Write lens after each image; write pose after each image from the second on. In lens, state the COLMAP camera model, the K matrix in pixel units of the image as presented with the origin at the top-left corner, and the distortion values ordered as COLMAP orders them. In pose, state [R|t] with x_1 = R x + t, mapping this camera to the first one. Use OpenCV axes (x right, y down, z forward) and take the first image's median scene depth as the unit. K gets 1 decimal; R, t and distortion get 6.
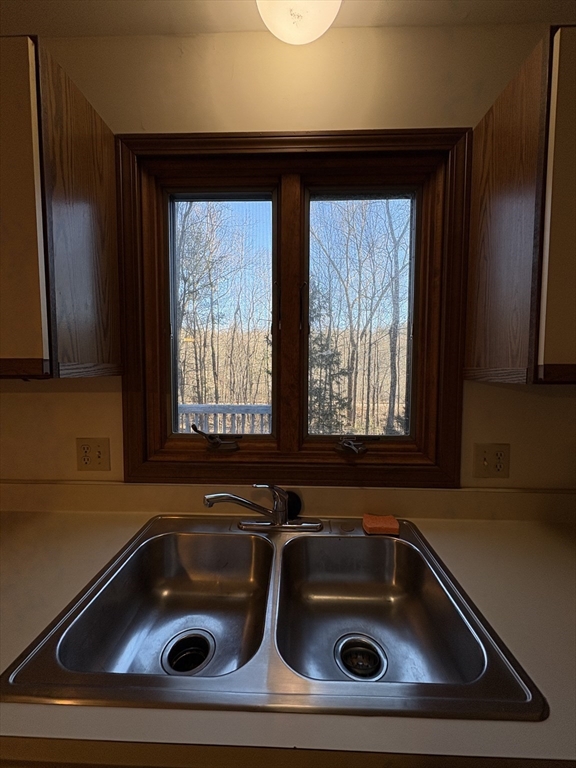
lens RADIAL K [[306.9, 0, 288.5], [0, 306.9, 386.2], [0, 0, 1]] dist [-0.001655, 0.000561]
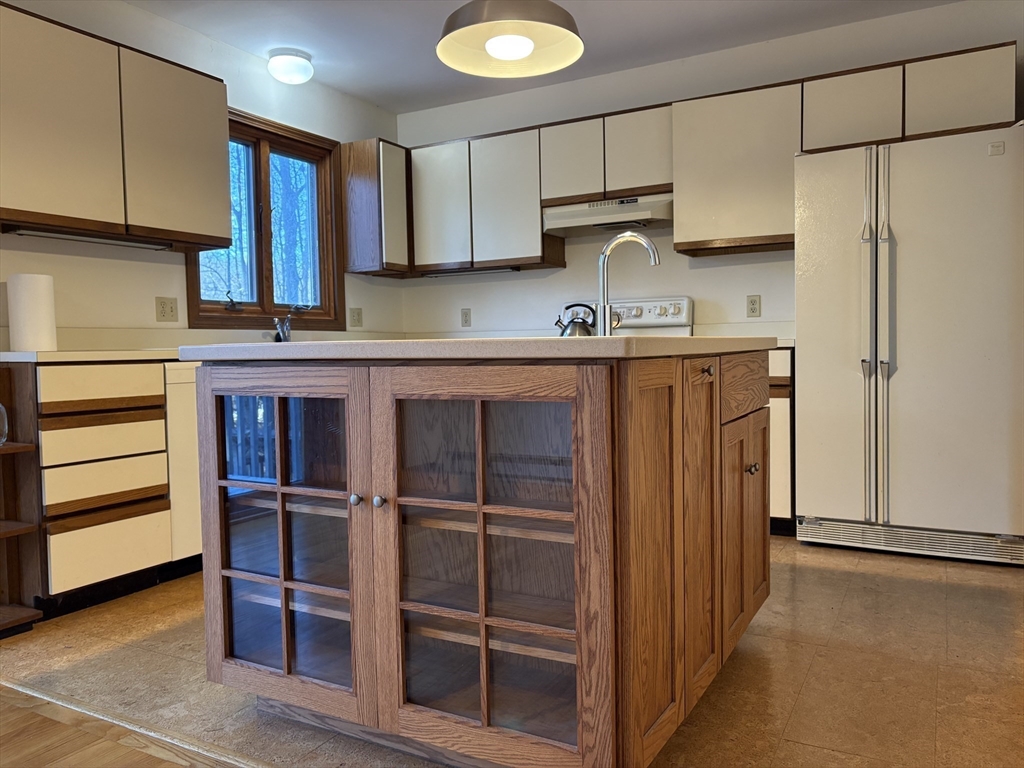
lens RADIAL K [[777.4, 0, 513.5], [0, 777.4, 384.4], [0, 0, 1]] dist [0.049986, -0.000848]
pose [[0.465822, -0.059170, 0.882898, -3.075927], [0.064382, 0.997384, 0.032874, 0.547628], [-0.882533, 0.041529, 0.468412, -2.041739]]
